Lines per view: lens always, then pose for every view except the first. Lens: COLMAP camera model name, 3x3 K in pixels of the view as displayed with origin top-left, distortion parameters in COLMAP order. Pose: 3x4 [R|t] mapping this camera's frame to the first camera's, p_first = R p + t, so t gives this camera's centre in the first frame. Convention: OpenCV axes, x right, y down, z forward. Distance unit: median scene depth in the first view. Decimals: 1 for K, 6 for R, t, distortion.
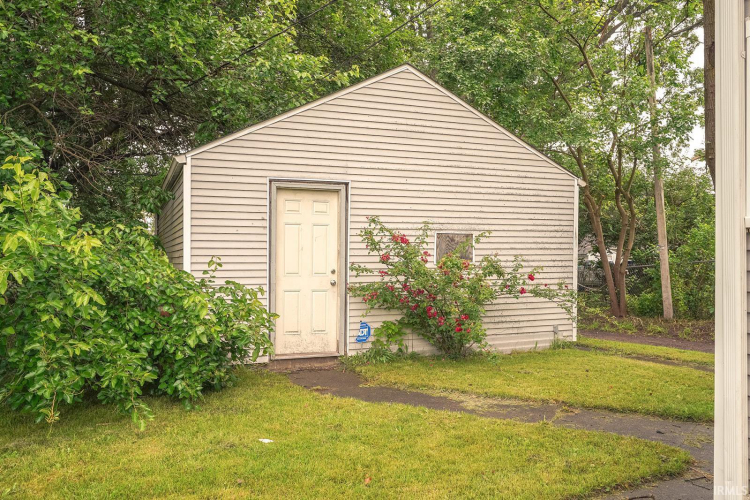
lens RADIAL K [[602.3, 0, 375.4], [0, 602.3, 249.0], [0, 0, 1]] dist [-0.000002, -0.000007]
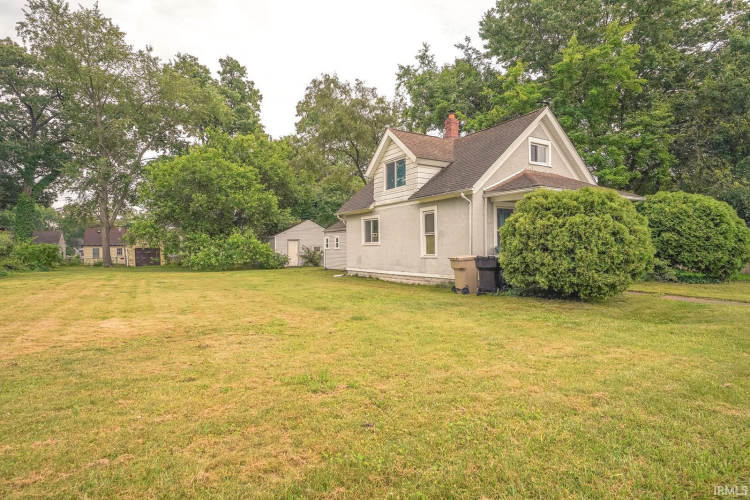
lens RADIAL K [[411.9, 0, 374.6], [0, 411.9, 250.7], [0, 0, 1]] dist [0.000423, 0.000003]
pose [[0.984746, -0.004675, 0.173933, -0.018297], [0.004591, 0.999989, 0.000887, 0.019137], [-0.173935, -0.000075, 0.984757, -3.654931]]
